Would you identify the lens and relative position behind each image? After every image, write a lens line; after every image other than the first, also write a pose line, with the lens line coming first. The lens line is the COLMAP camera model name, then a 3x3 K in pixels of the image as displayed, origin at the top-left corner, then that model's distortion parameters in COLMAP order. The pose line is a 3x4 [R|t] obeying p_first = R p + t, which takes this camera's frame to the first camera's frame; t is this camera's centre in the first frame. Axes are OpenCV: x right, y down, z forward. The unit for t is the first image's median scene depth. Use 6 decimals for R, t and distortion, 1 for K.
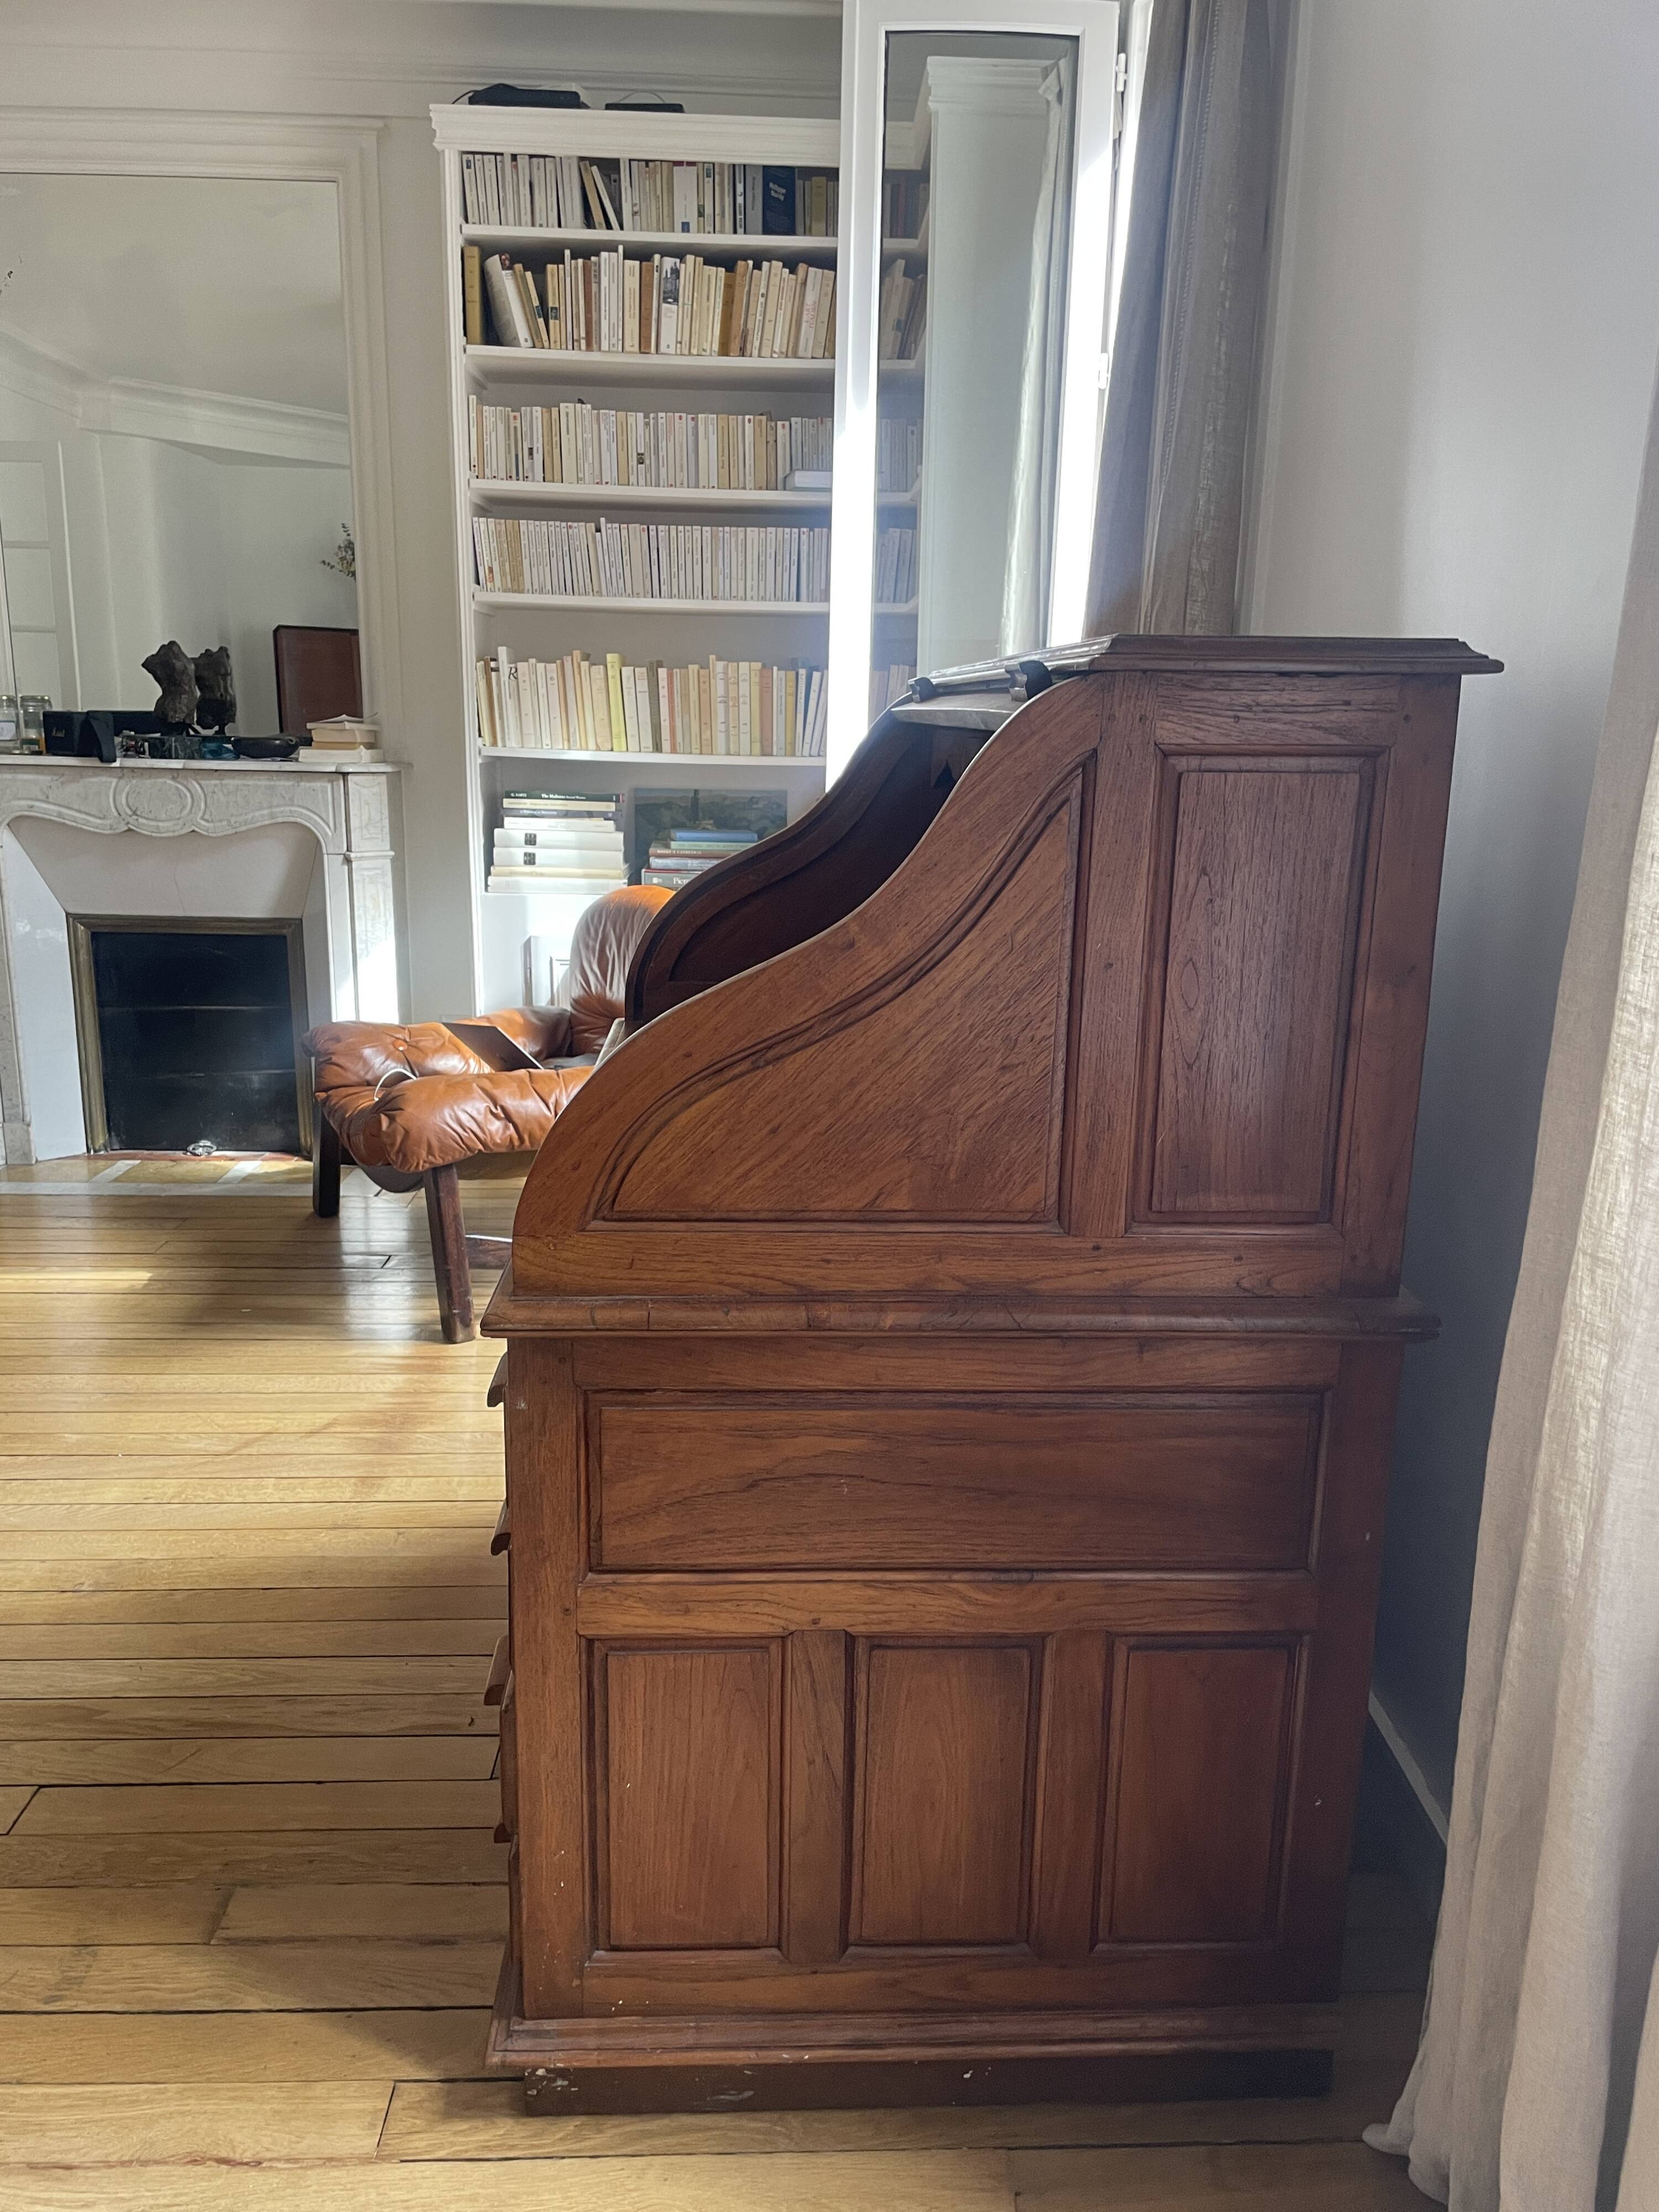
lens RADIAL K [[1674.2, 0, 831.1], [0, 1674.2, 1122.1], [0, 0, 1]] dist [0.084944, -0.109502]
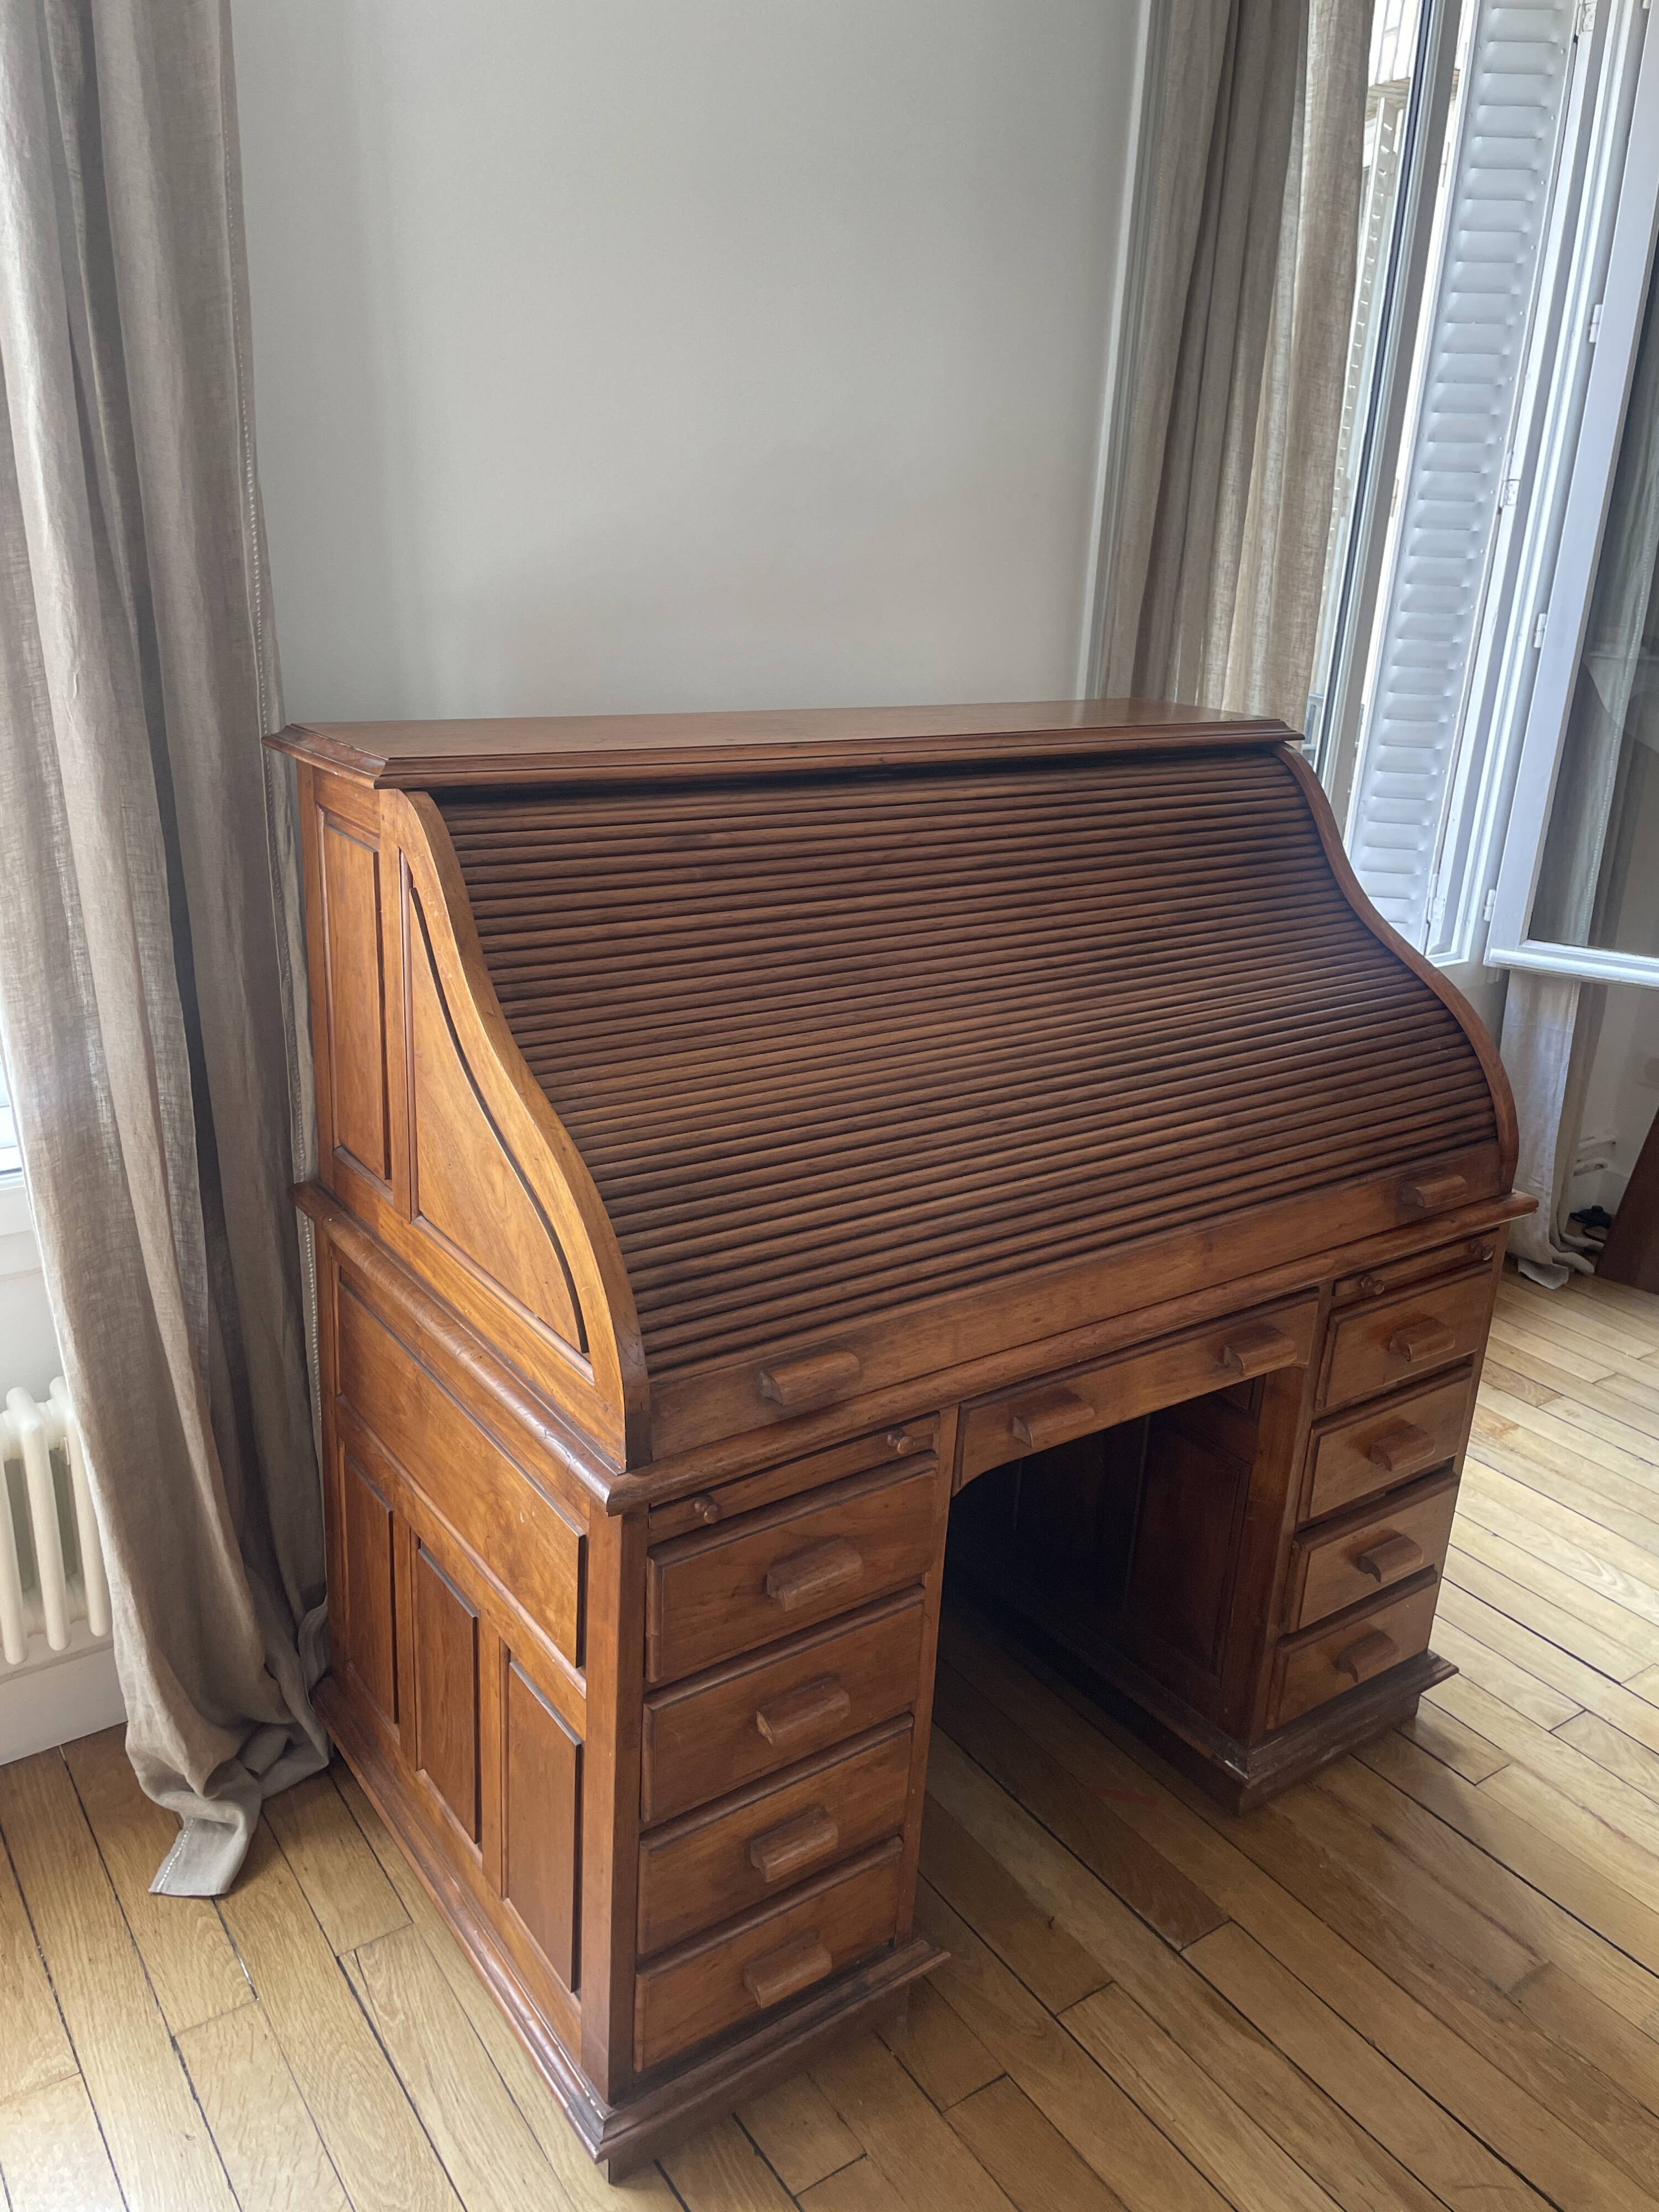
lens RADIAL K [[1674.2, 0, 842.8], [0, 1674.2, 1099.1], [0, 0, 1]] dist [0.084944, -0.109502]
pose [[-0.542286, -0.320138, 0.776813, -0.929729], [0.143025, 0.875895, 0.460816, -0.695012], [-0.827931, 0.360998, -0.429198, 1.927484]]
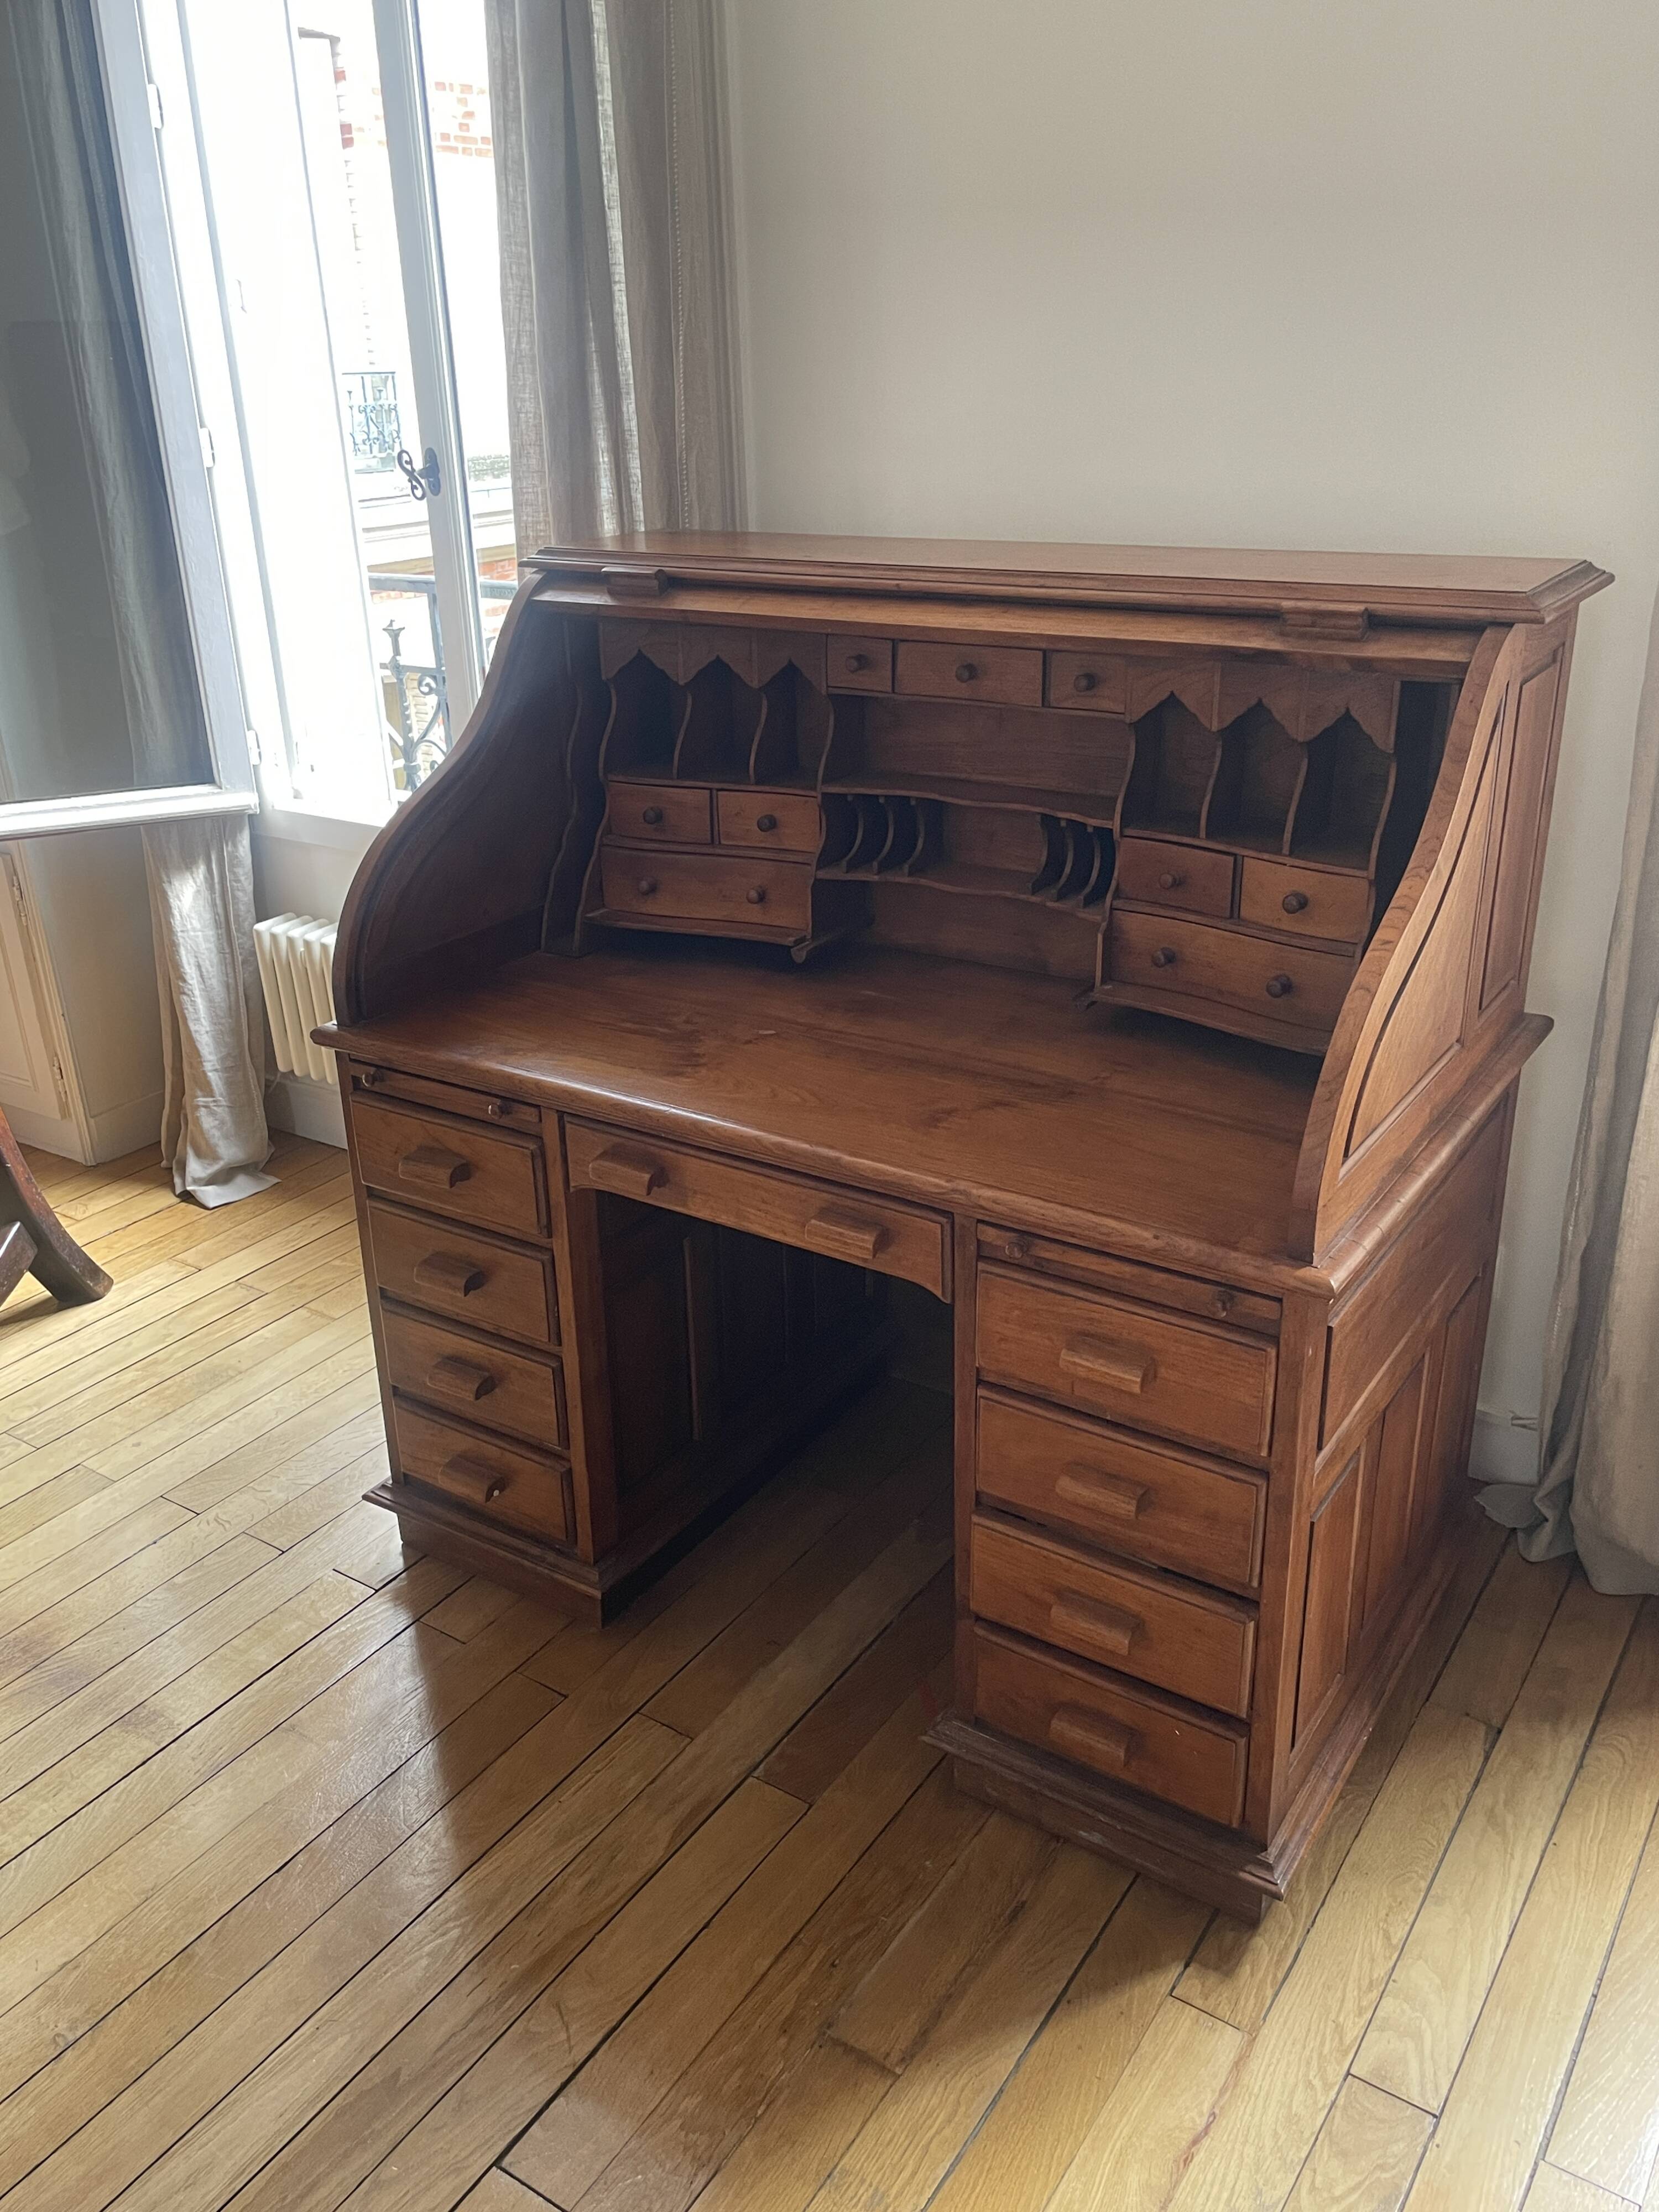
lens RADIAL K [[1813.5, 0, 823.2], [0, 1813.5, 1107.5], [0, 0, 1]] dist [0.087769, -0.114020]
pose [[0.587723, -0.350814, 0.729048, -1.097072], [0.231372, 0.936348, 0.264045, -0.346213], [-0.775273, 0.013496, 0.631482, 0.441353]]
